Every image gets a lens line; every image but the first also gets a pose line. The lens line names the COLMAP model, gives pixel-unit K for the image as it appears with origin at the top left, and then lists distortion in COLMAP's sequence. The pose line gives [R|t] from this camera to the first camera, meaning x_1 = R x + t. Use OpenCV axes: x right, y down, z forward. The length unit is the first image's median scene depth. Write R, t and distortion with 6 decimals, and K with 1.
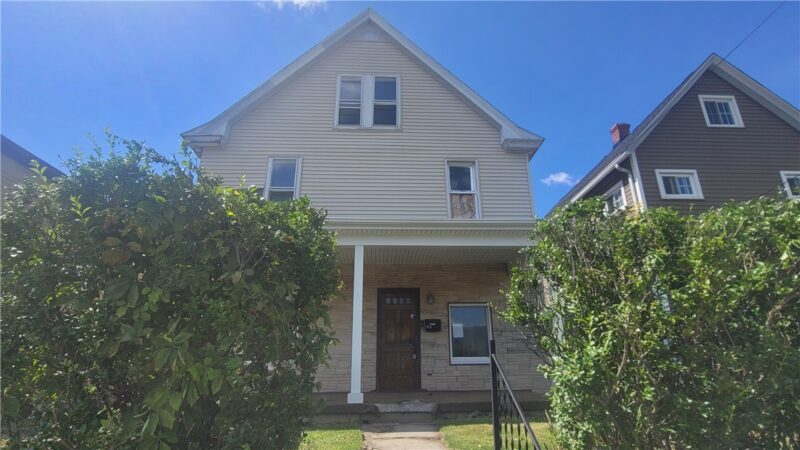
lens RADIAL K [[405.6, 0, 400.9], [0, 405.6, 224.8], [0, 0, 1]] dist [-0.005759, -0.000255]
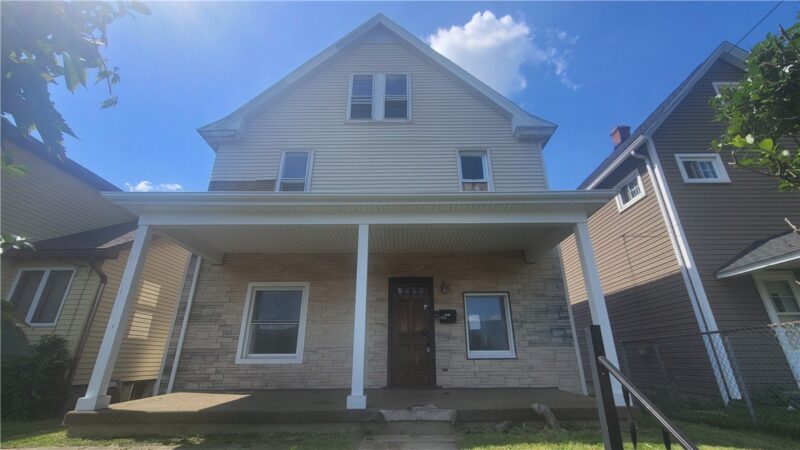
lens RADIAL K [[329.0, 0, 401.2], [0, 329.0, 225.6], [0, 0, 1]] dist [-0.006979, 0.000434]
pose [[0.998648, -0.015446, -0.049638, 0.010725], [0.013333, 0.999002, -0.042621, 0.059795], [0.050246, 0.041902, 0.997857, 0.195521]]
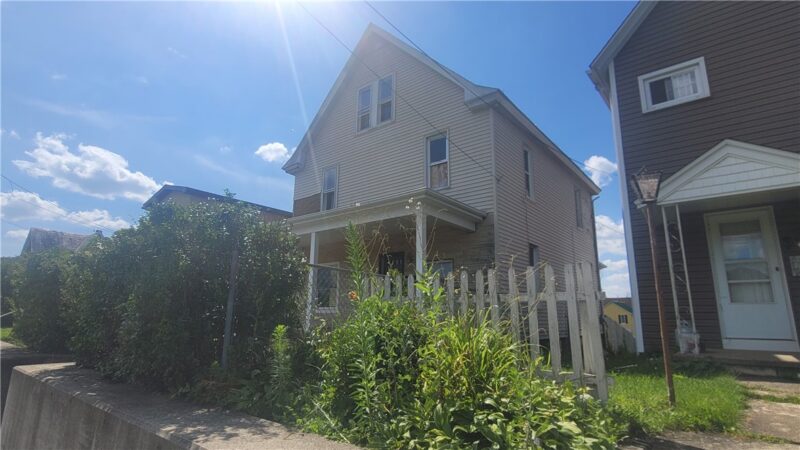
lens RADIAL K [[405.6, 0, 399.7], [0, 405.6, 221.1], [0, 0, 1]] dist [-0.005759, -0.000255]
pose [[0.746080, -0.133204, -0.652396, 0.772931], [0.205157, 0.978106, 0.034911, 0.016703], [0.633463, -0.159890, 0.757074, 0.055509]]
